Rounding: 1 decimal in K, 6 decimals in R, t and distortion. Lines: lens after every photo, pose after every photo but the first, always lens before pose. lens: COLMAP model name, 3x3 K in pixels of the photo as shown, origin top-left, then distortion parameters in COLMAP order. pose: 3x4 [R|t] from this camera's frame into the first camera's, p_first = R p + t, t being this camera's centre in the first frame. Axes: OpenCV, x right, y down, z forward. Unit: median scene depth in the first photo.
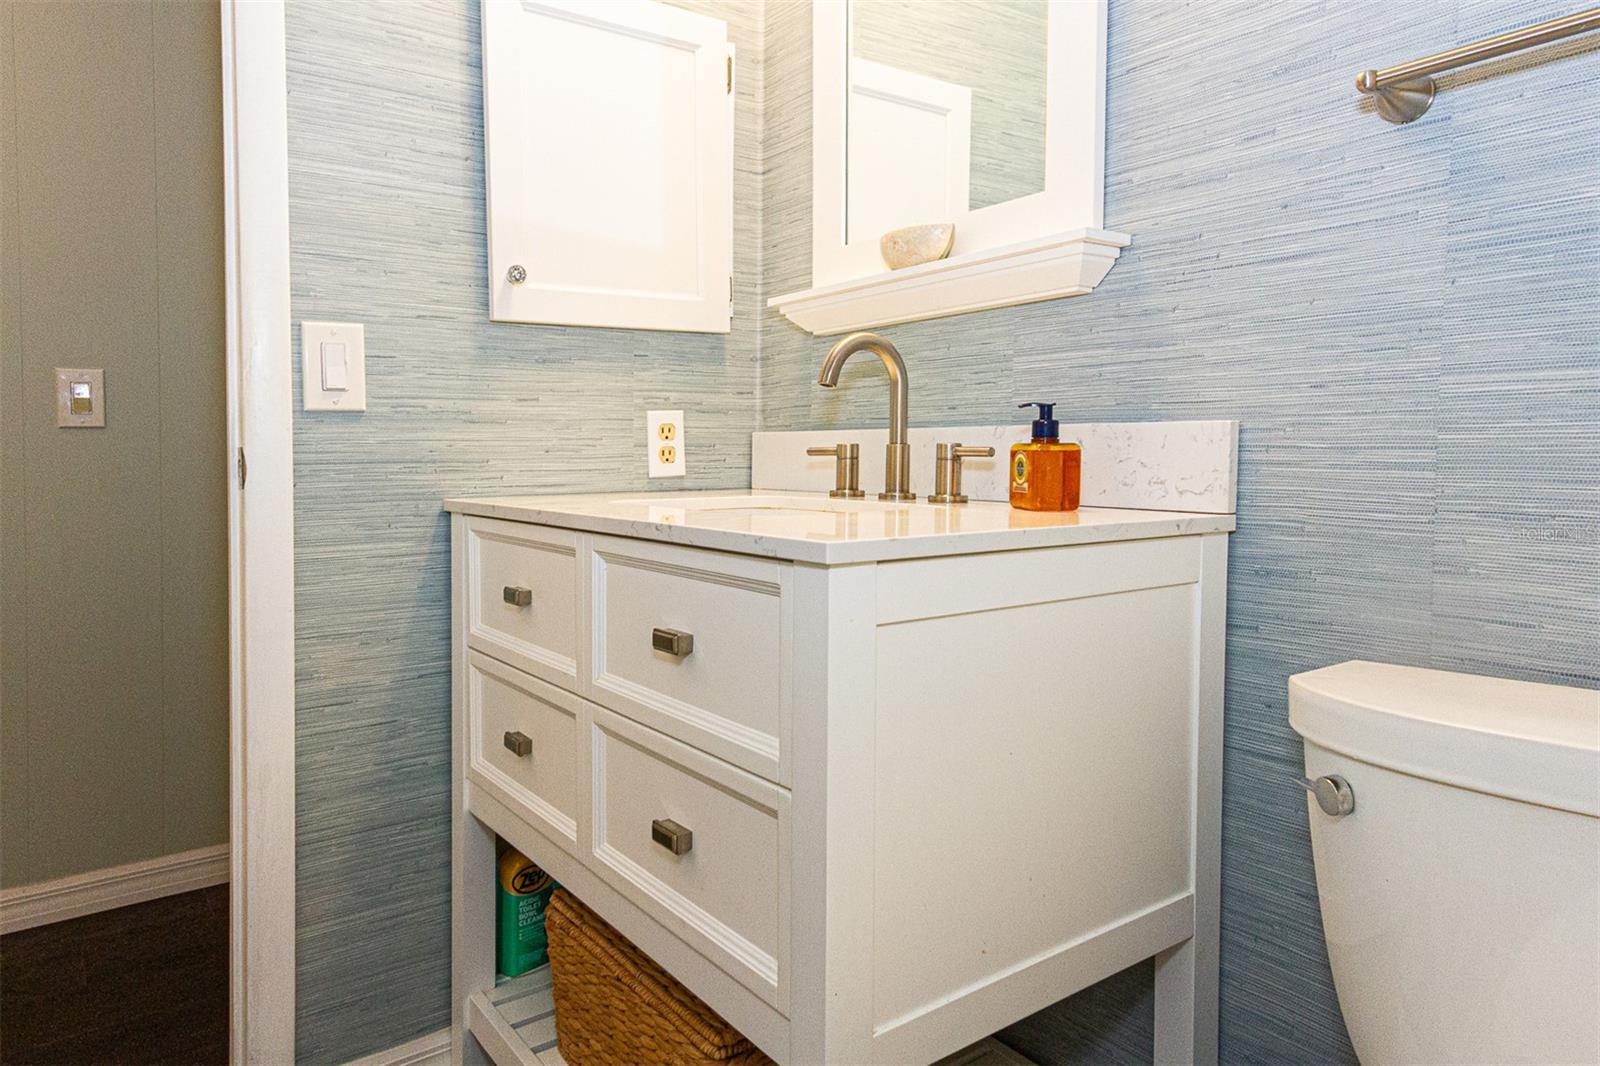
lens RADIAL K [[1039.6, 0, 781.9], [0, 1039.6, 484.1], [0, 0, 1]] dist [0.027647, 0.000543]
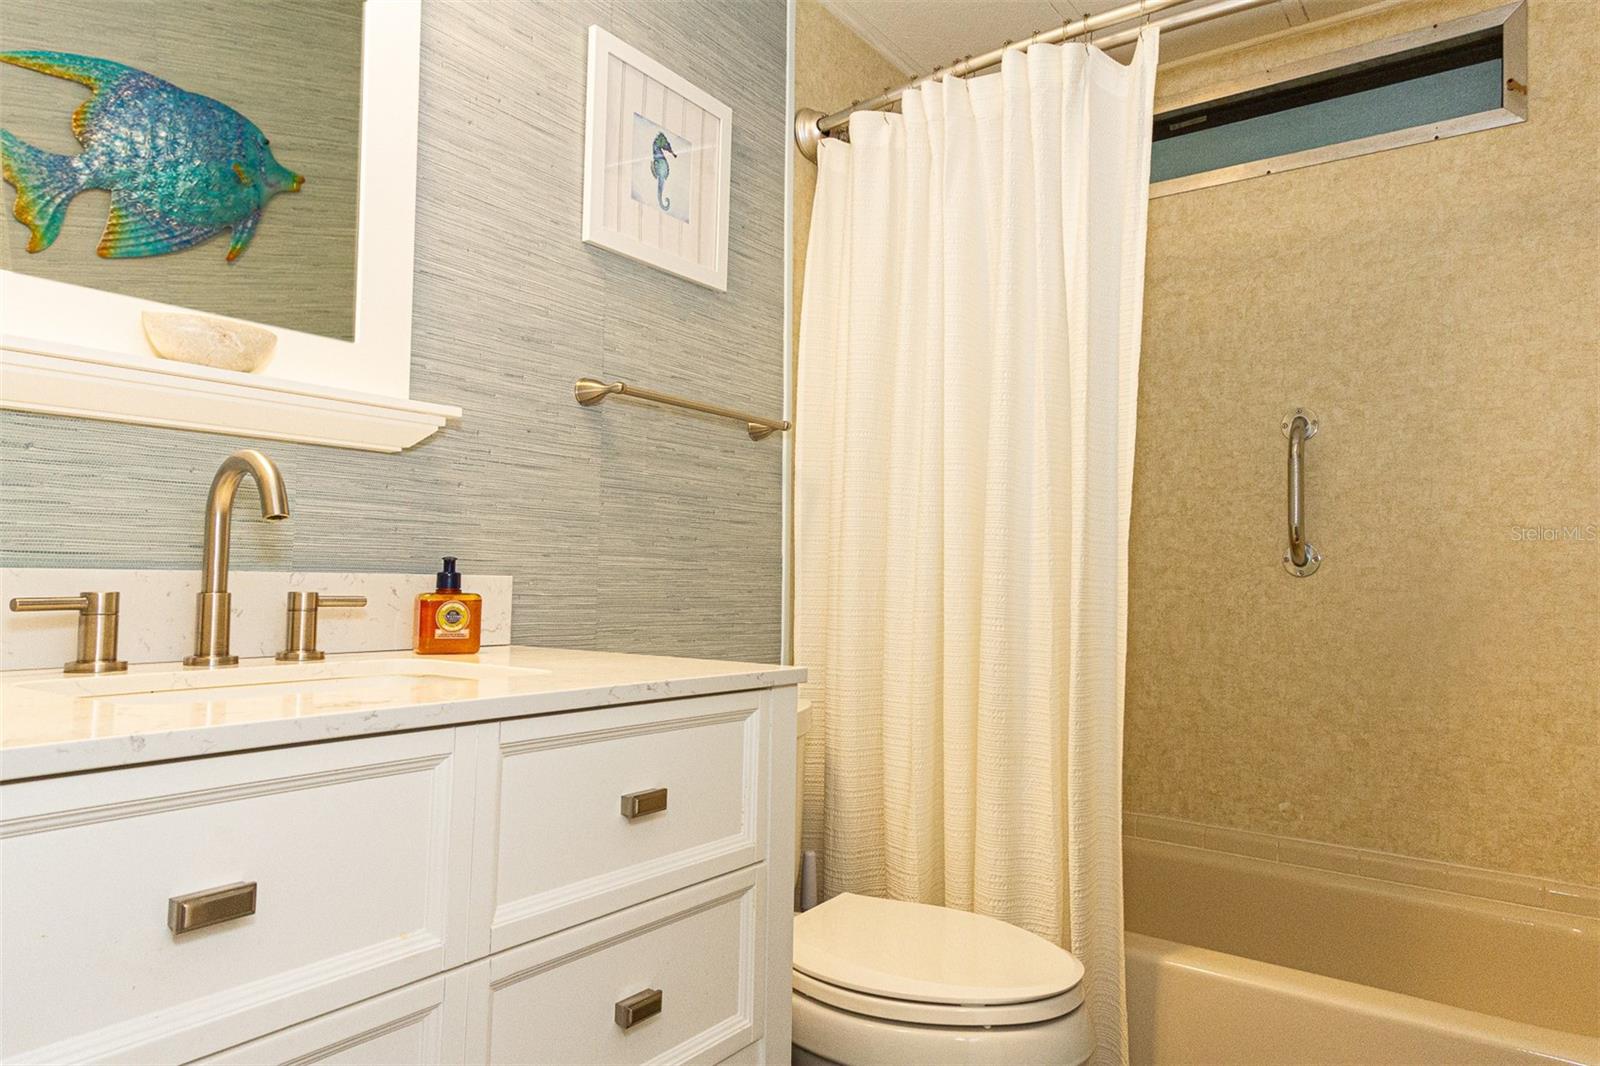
lens RADIAL K [[1014.9, 0, 800.0], [0, 1014.9, 533.0], [0, 0, 1]] dist [0.025453, -0.000013]
pose [[-0.317520, 0.048576, 0.947007, -0.839961], [0.022935, 0.998788, -0.043543, -0.044547], [-0.947974, 0.007894, -0.318249, 0.935908]]
